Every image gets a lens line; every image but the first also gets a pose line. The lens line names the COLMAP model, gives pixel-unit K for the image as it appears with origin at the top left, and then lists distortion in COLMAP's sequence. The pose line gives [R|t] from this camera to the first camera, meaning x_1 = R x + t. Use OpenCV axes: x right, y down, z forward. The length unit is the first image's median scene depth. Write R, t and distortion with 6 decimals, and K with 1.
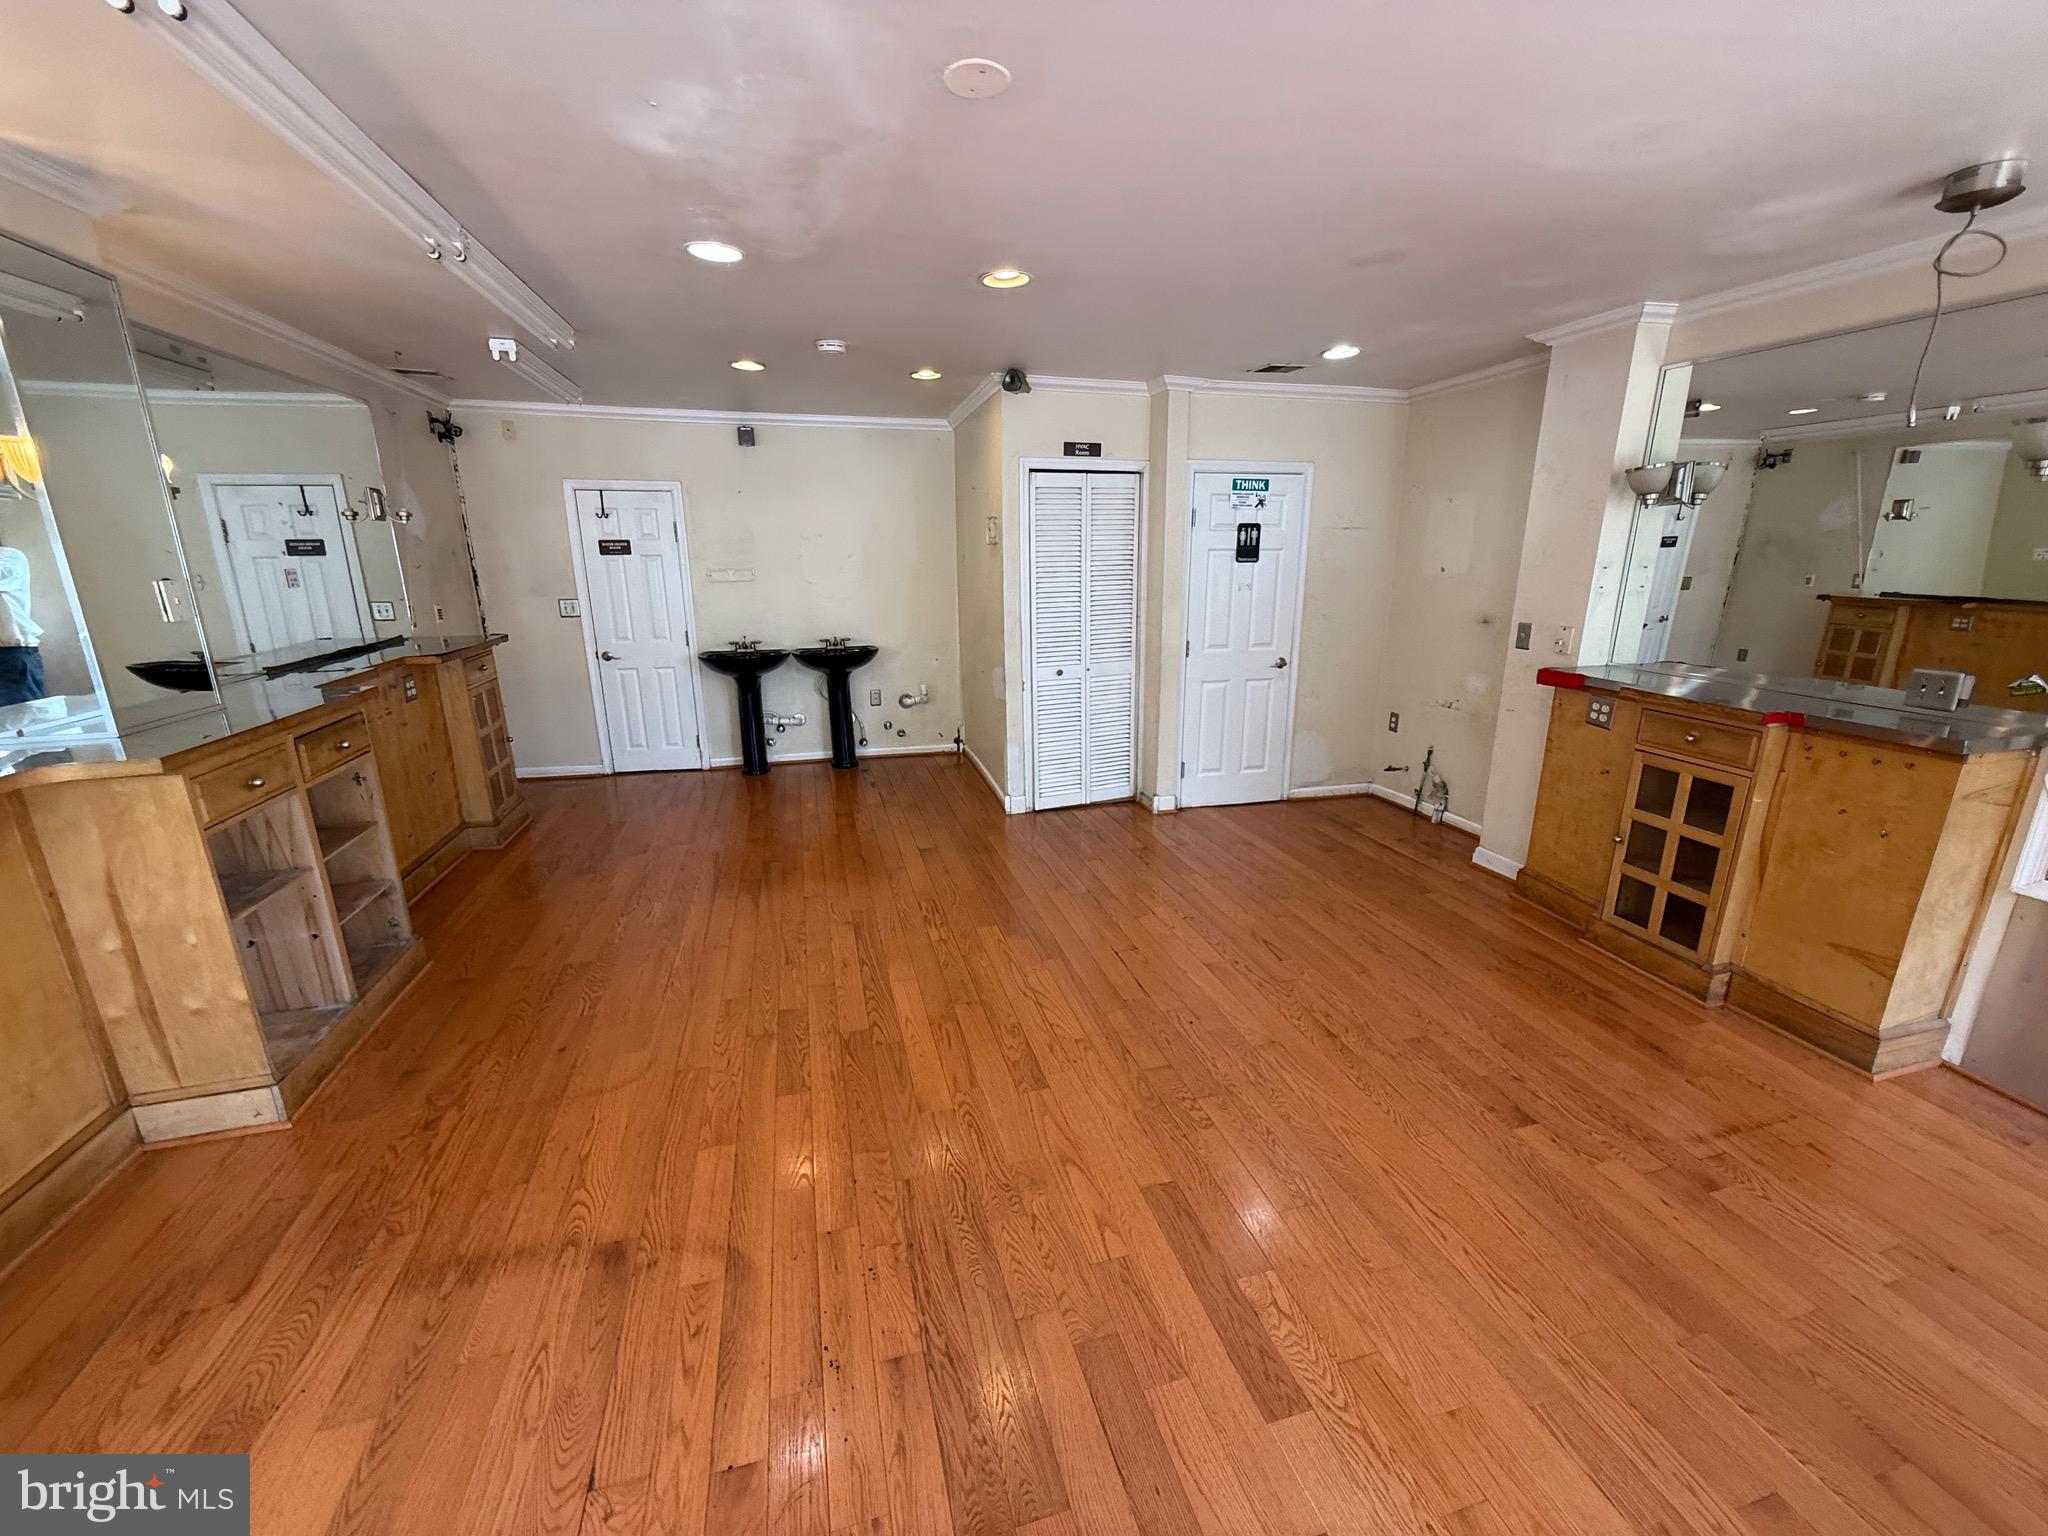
lens RADIAL K [[809.8, 0, 1033.7], [0, 809.8, 771.2], [0, 0, 1]] dist [-0.000543, -0.000015]
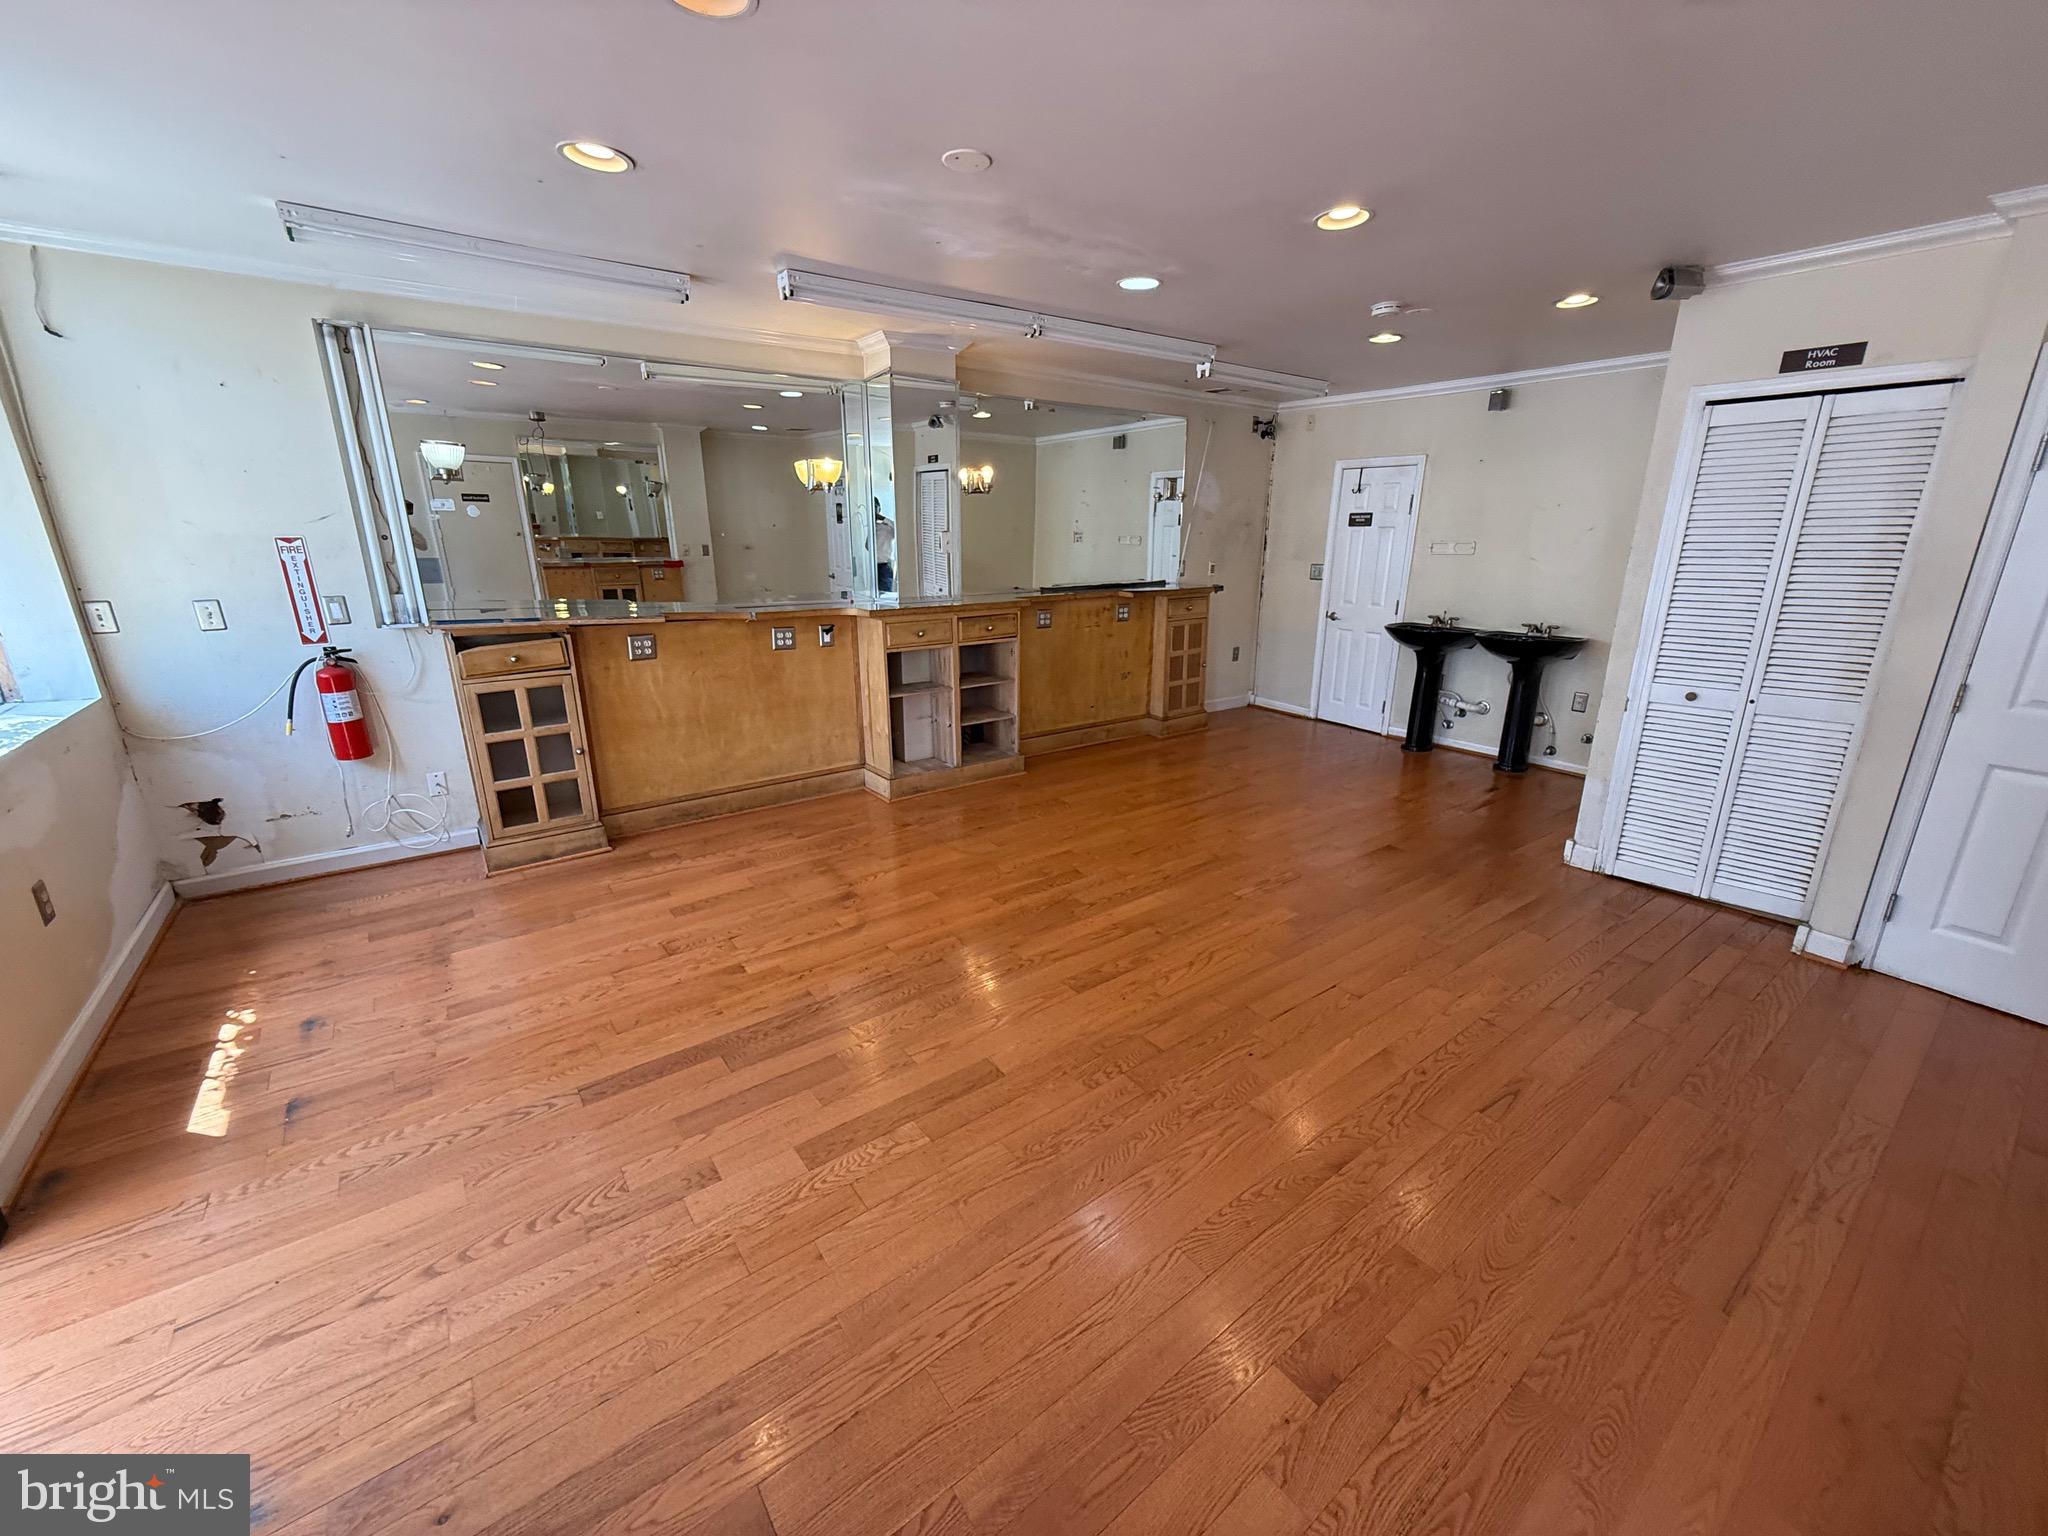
lens RADIAL K [[809.8, 0, 1029.6], [0, 809.8, 769.7], [0, 0, 1]] dist [-0.000543, -0.000015]
pose [[0.363969, 0.269707, -0.891507, 0.700770], [-0.251541, 0.950055, 0.184725, -0.072318], [0.896802, 0.157017, 0.413633, 0.327217]]
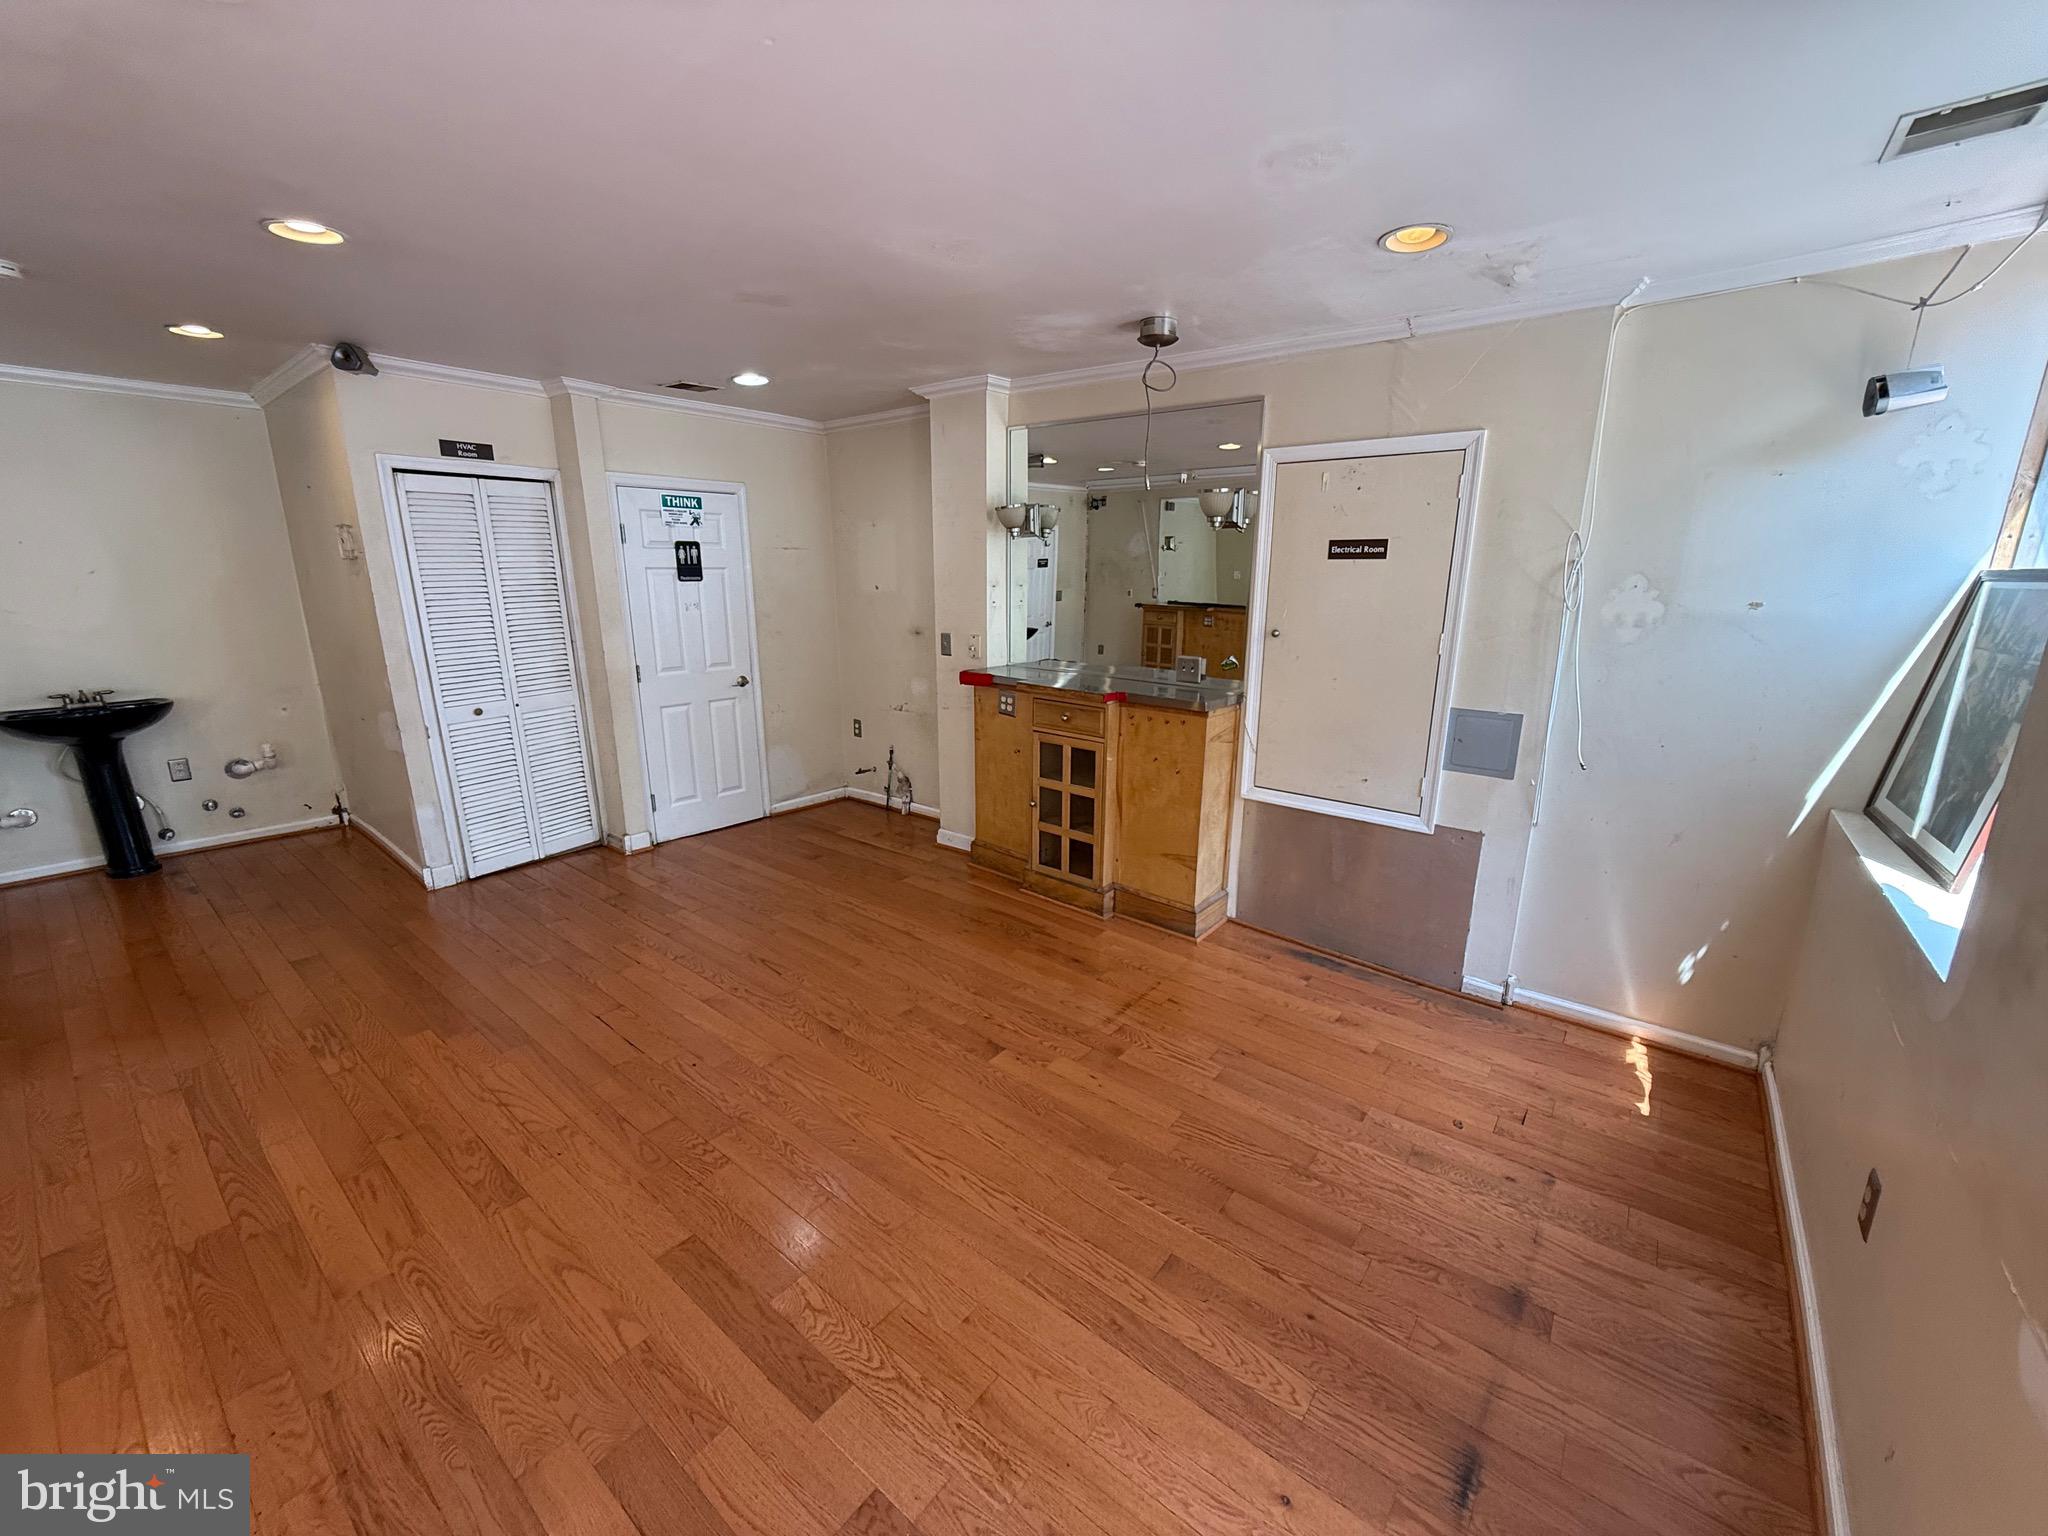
lens RADIAL K [[809.8, 0, 1028.7], [0, 809.8, 770.1], [0, 0, 1]] dist [-0.000543, -0.000015]
pose [[0.812928, -0.133665, 0.566818, 0.018429], [0.144908, 0.989118, 0.025424, 0.000372], [-0.564048, 0.061468, 0.823451, -0.023908]]
